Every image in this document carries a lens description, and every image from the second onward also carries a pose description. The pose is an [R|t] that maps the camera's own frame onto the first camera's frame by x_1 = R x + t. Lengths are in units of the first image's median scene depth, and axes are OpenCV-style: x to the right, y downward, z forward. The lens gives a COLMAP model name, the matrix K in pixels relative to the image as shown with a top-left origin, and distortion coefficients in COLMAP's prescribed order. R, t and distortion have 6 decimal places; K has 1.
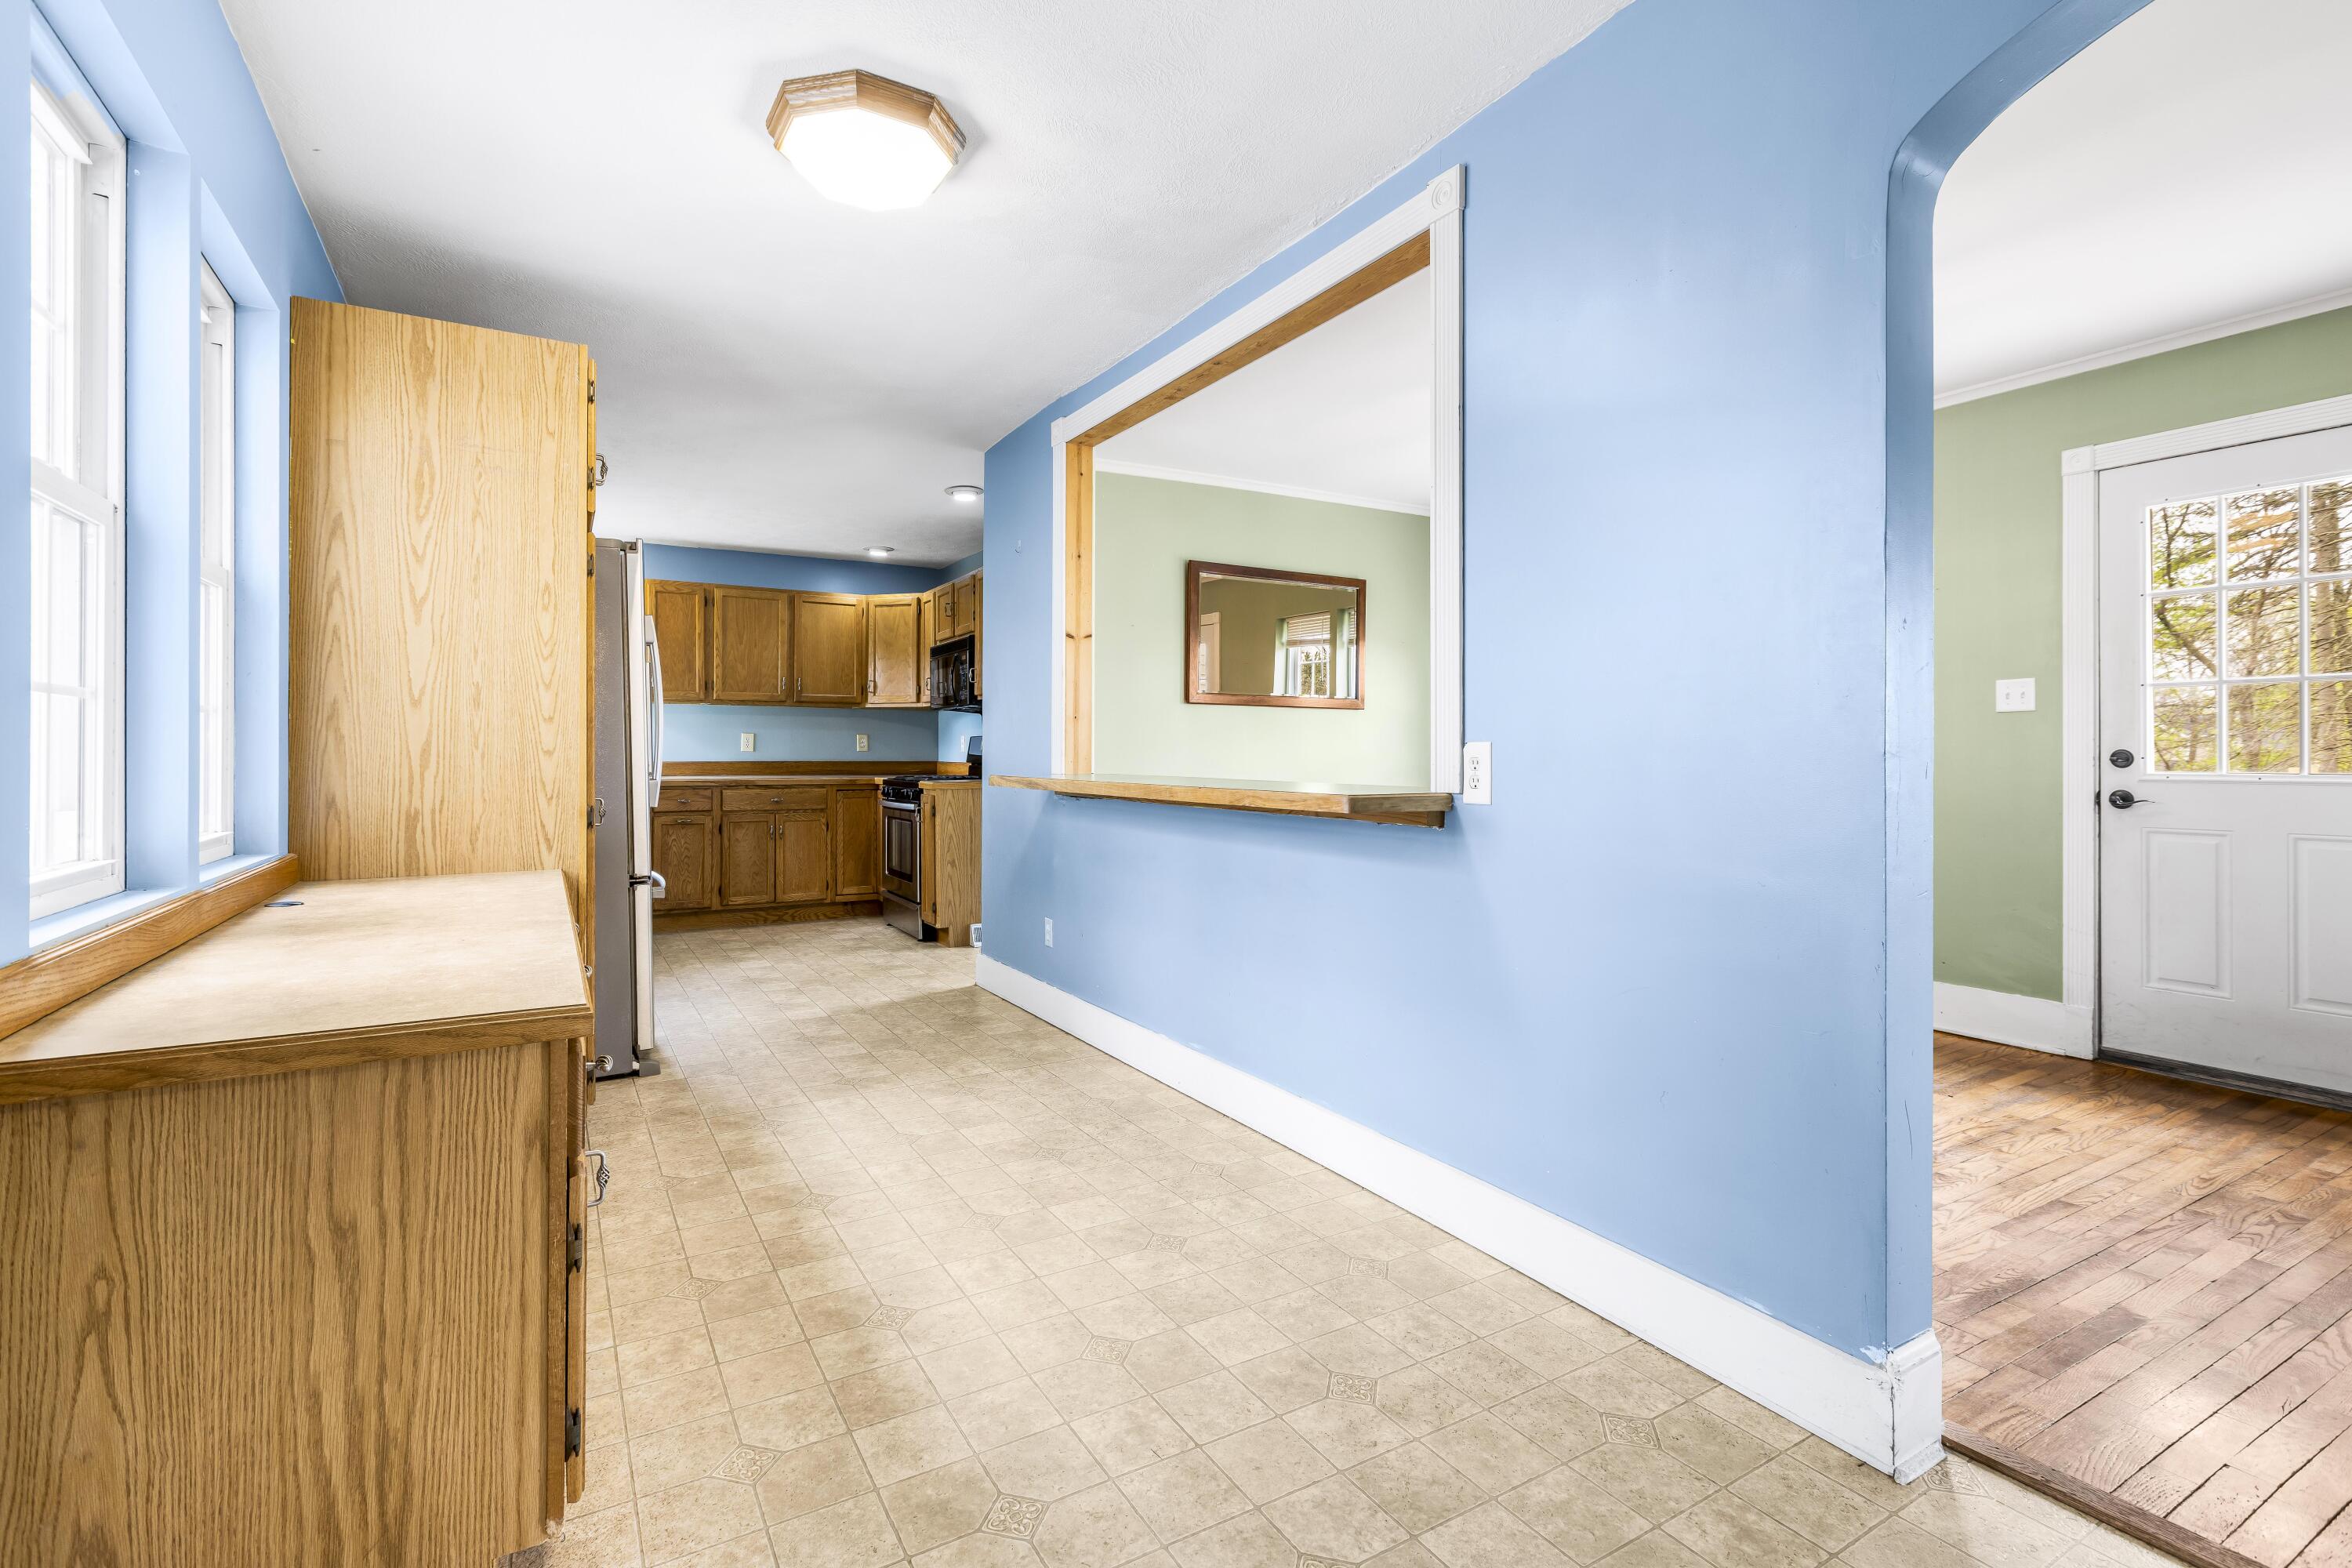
lens RADIAL K [[1071.5, 0, 1147.0], [0, 1071.5, 752.3], [0, 0, 1]] dist [-0.001061, -0.002751]
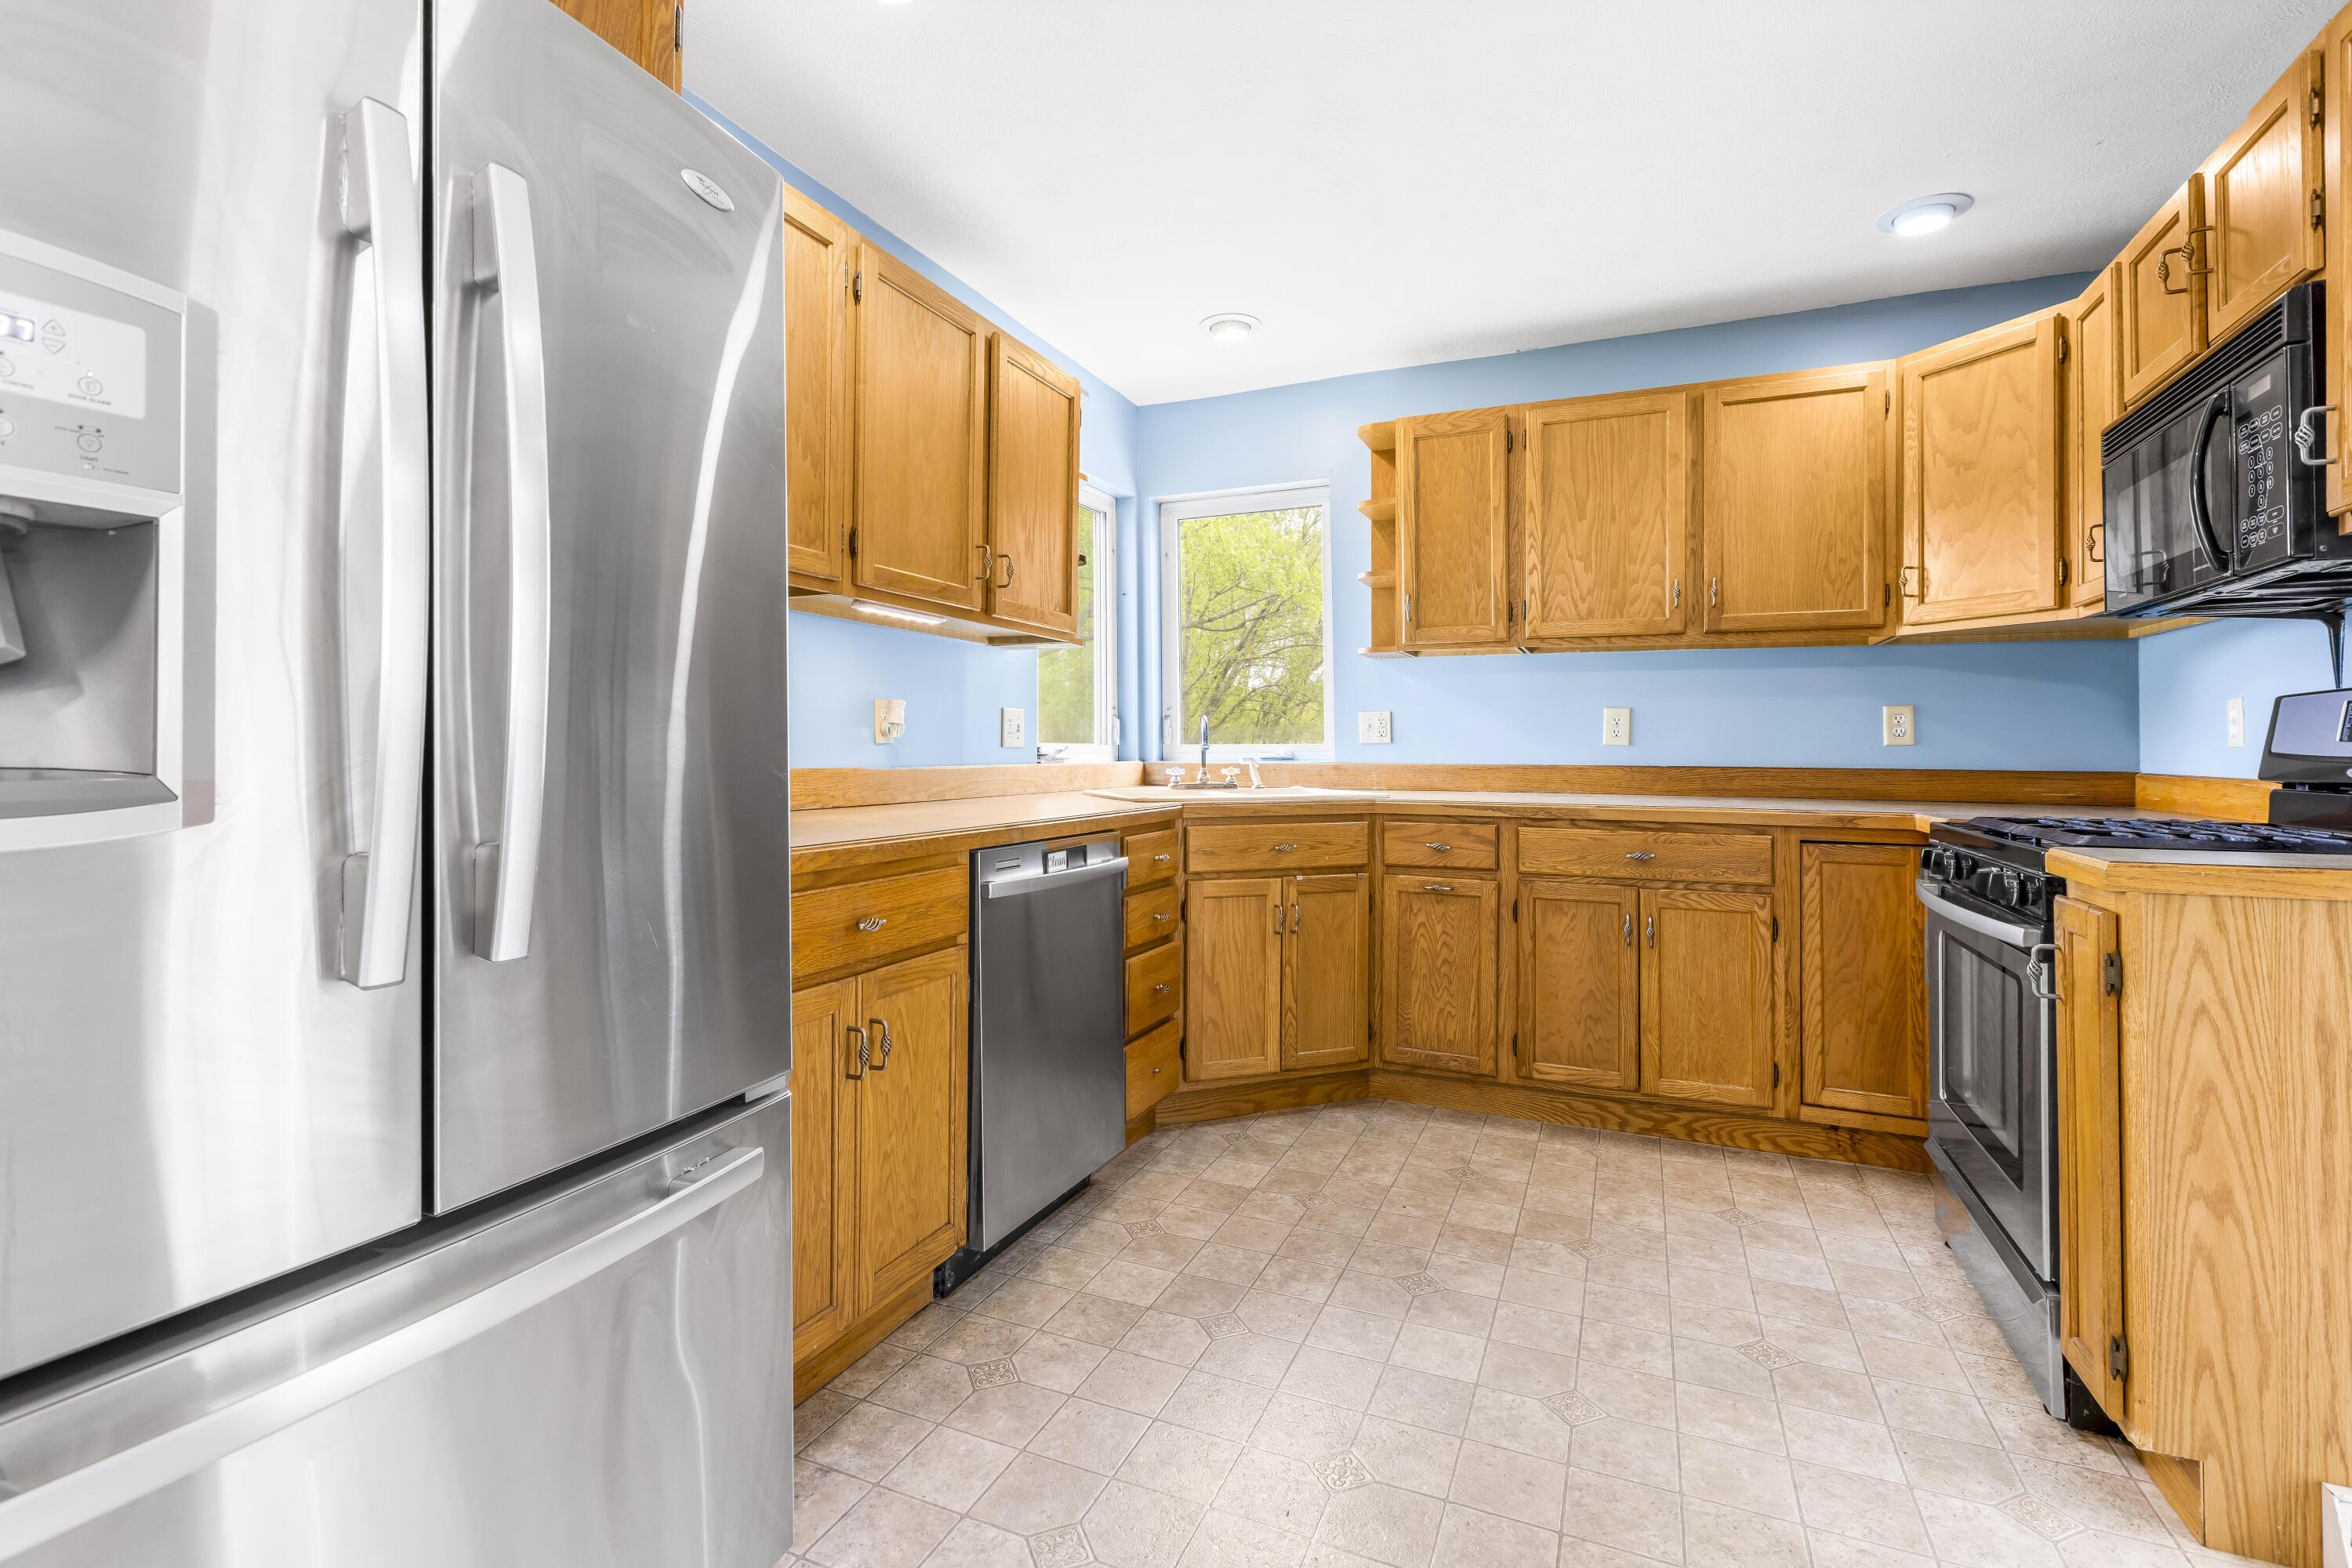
lens RADIAL K [[1071.5, 0, 1140.4], [0, 1071.5, 731.4], [0, 0, 1]] dist [-0.001061, -0.002751]
pose [[0.585681, -0.010415, -0.810475, -0.114444], [-0.002725, 0.999886, -0.014819, 0.001001], [0.810537, 0.010887, 0.585586, 0.590318]]
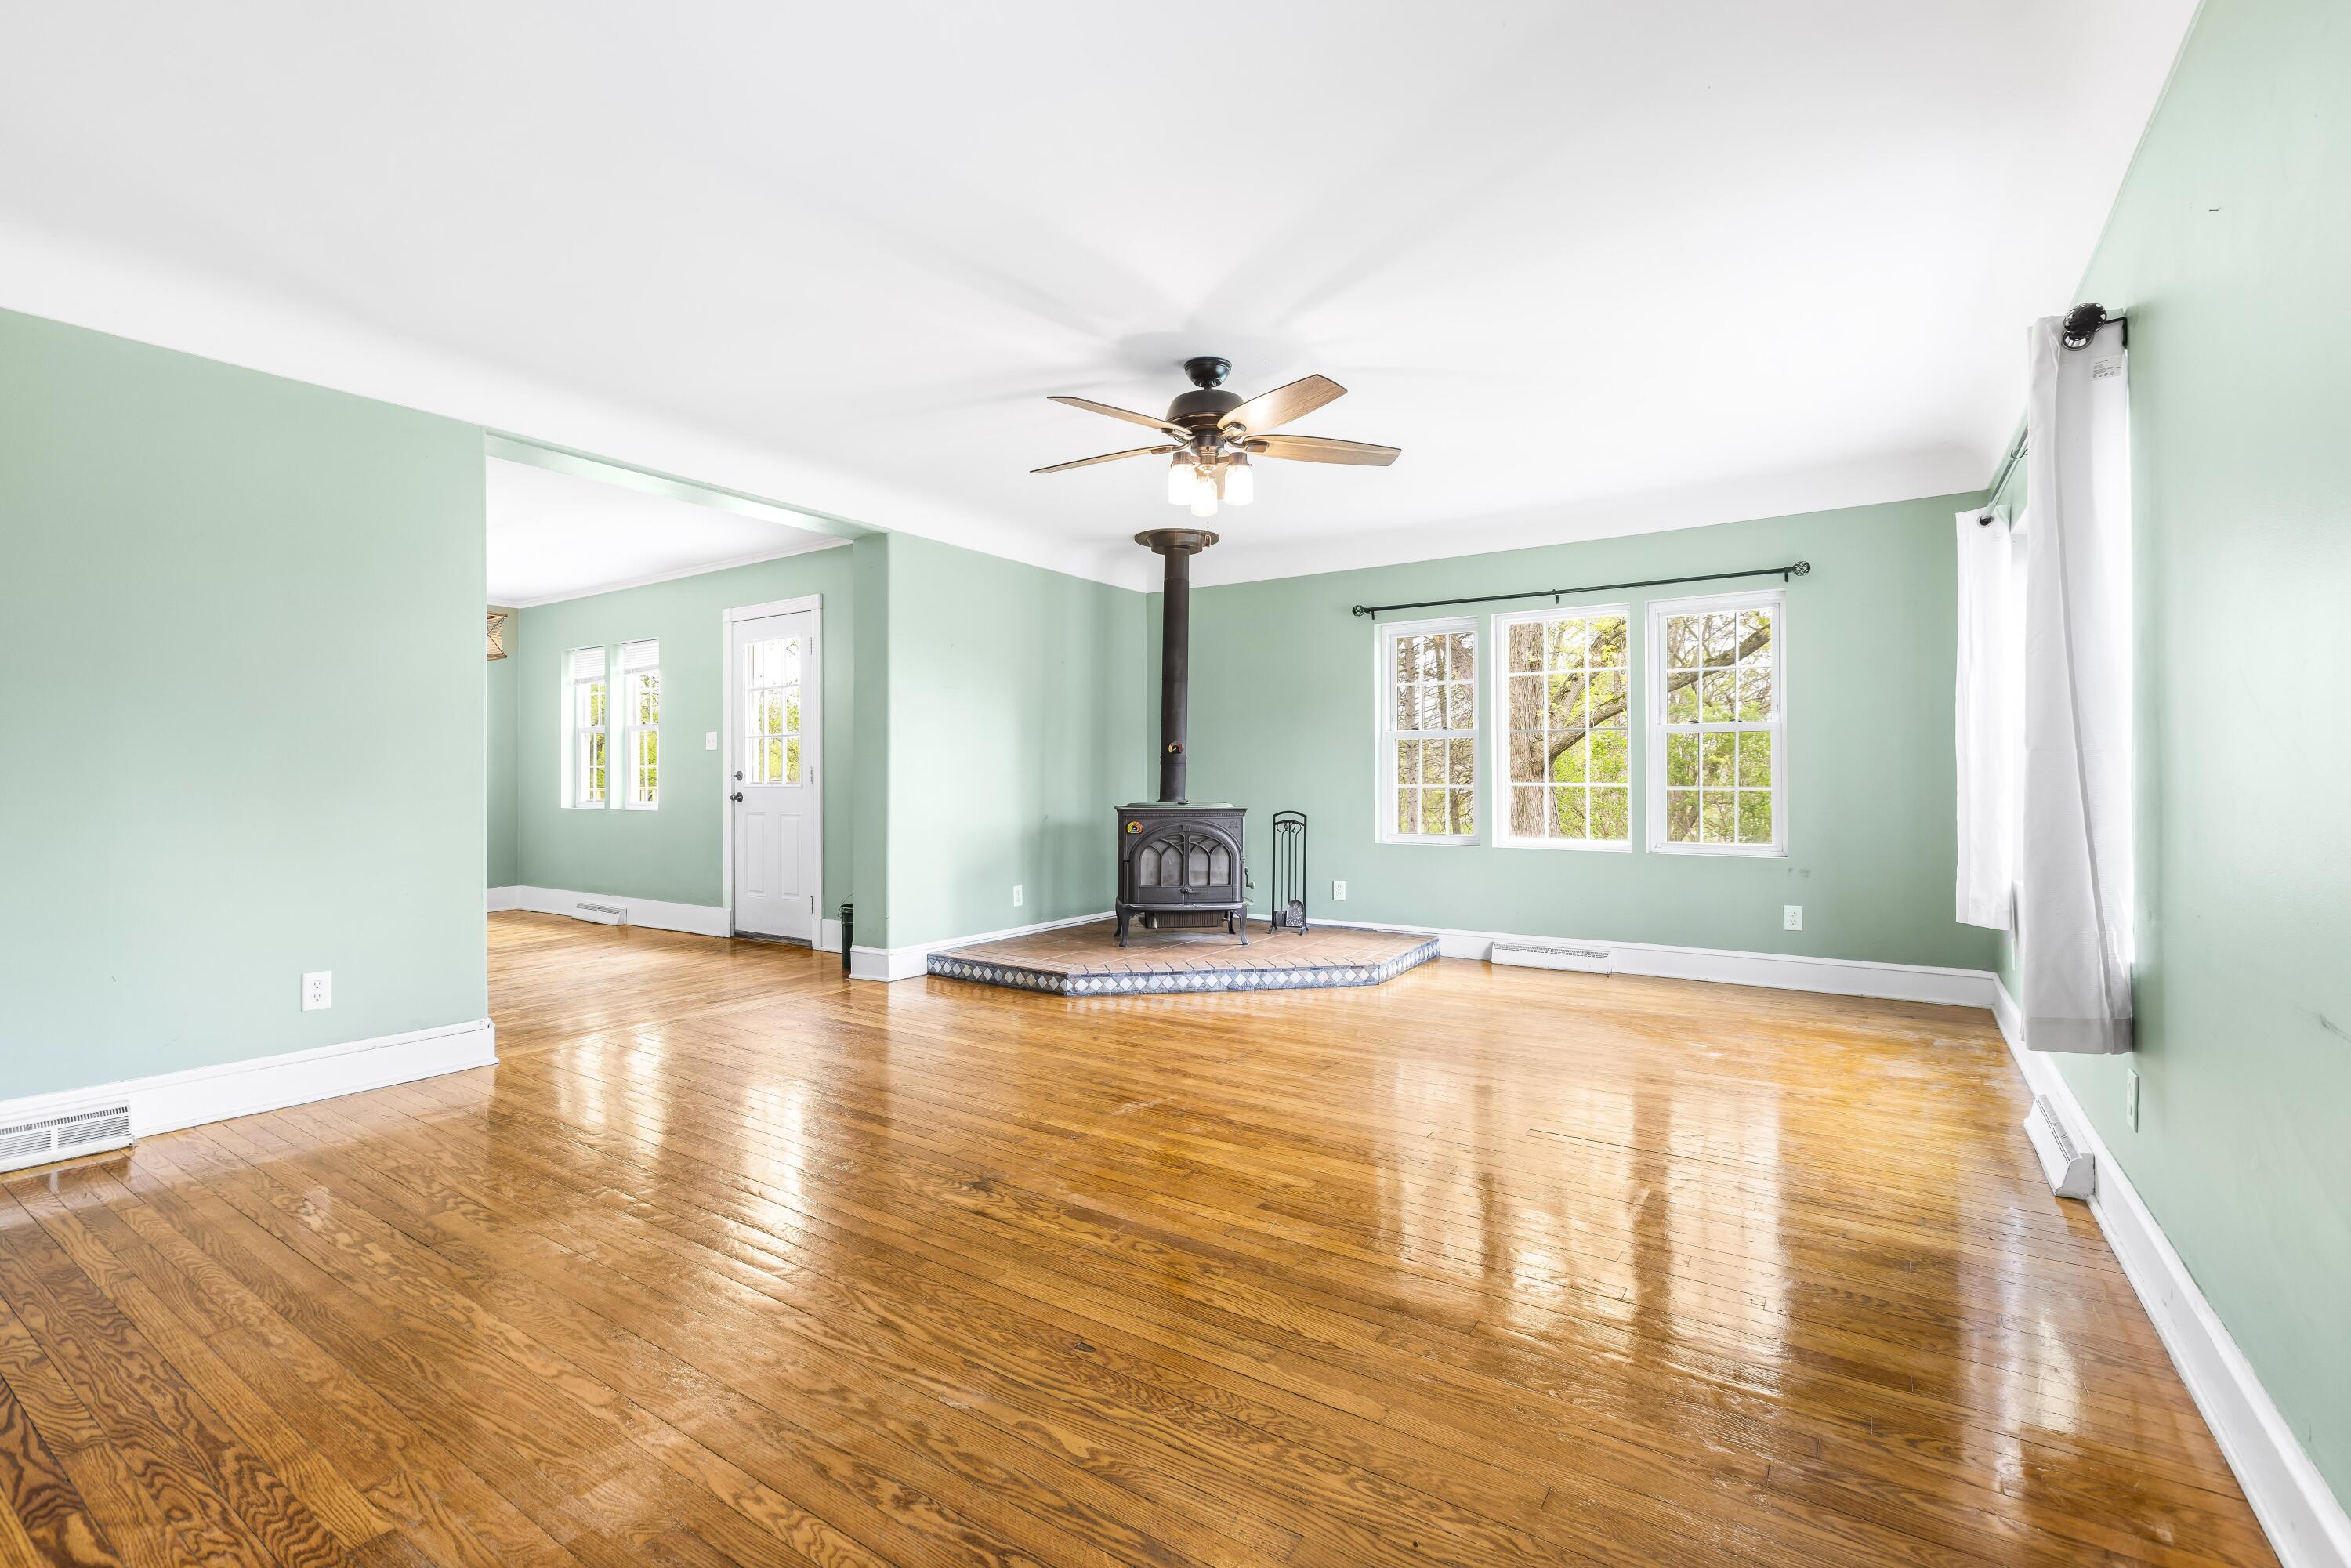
lens RADIAL K [[1071.0, 0, 1160.1], [0, 1071.0, 780.9], [0, 0, 1]] dist [-0.001061, -0.002751]
pose [[0.900168, -0.001492, 0.435541, 0.431567], [0.001359, 0.999999, 0.000618, 0.008548], [-0.435541, 0.000035, 0.900169, -0.580974]]
